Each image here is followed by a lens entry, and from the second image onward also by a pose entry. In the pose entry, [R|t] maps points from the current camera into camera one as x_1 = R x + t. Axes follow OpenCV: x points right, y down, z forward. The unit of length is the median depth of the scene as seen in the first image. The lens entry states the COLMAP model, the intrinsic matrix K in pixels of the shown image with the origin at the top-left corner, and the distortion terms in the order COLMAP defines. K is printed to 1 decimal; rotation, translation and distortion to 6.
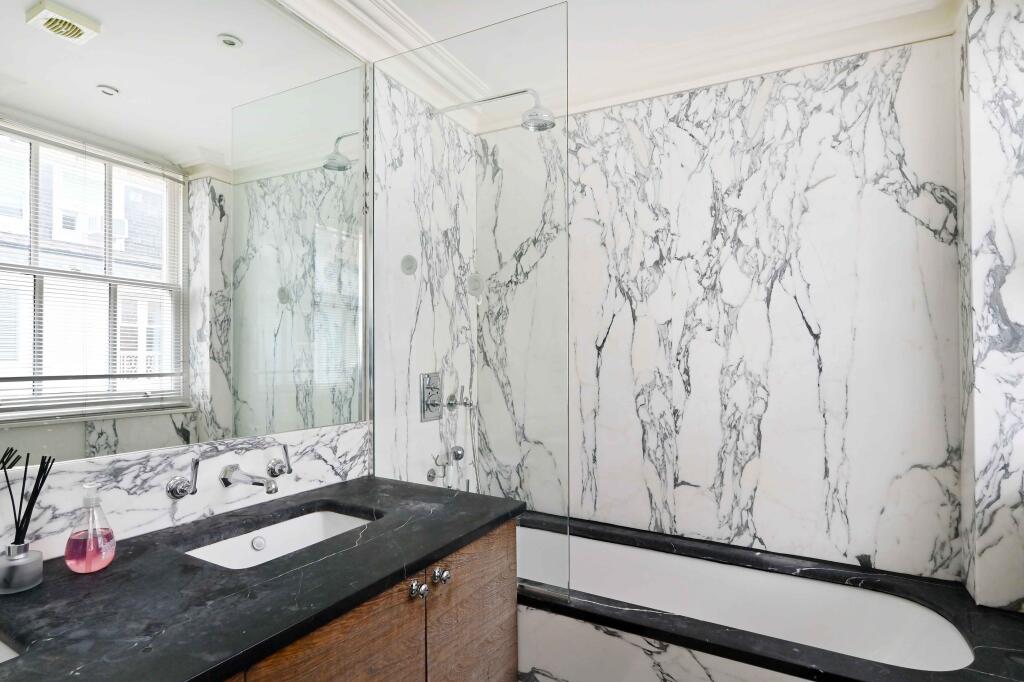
lens RADIAL K [[530.6, 0, 494.4], [0, 530.6, 312.2], [0, 0, 1]] dist [-0.015404, 0.001481]
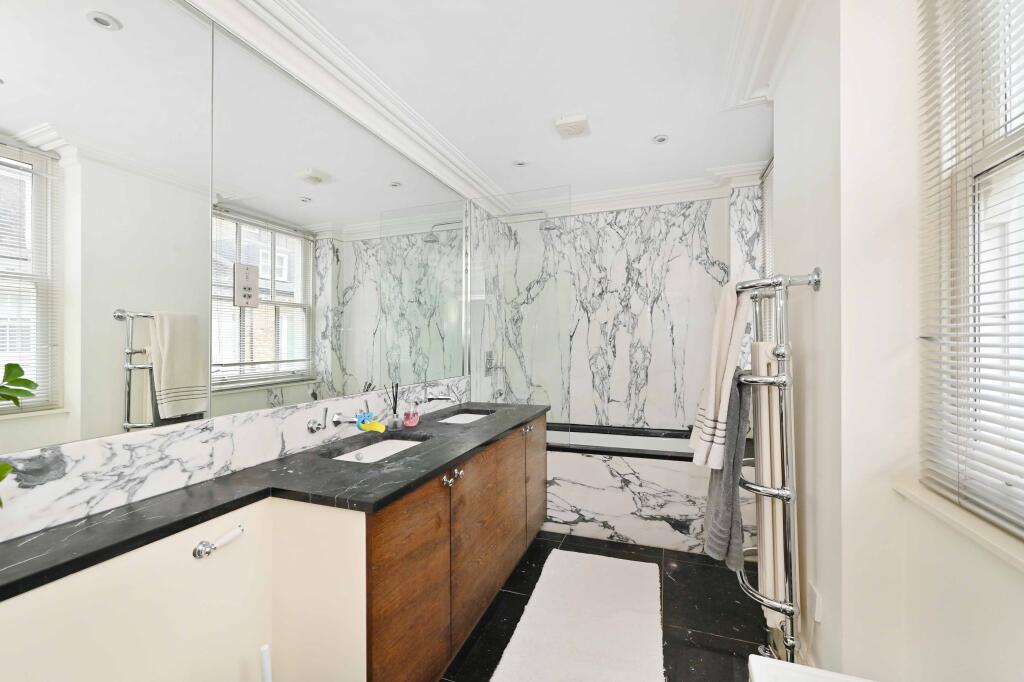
lens RADIAL K [[411.1, 0, 513.7], [0, 411.1, 343.0], [0, 0, 1]] dist [-0.037083, -0.000413]
pose [[0.987655, -0.030552, 0.153639, -0.258406], [0.017639, 0.996249, 0.084719, -0.042472], [-0.155651, -0.080963, 0.984489, -0.492071]]
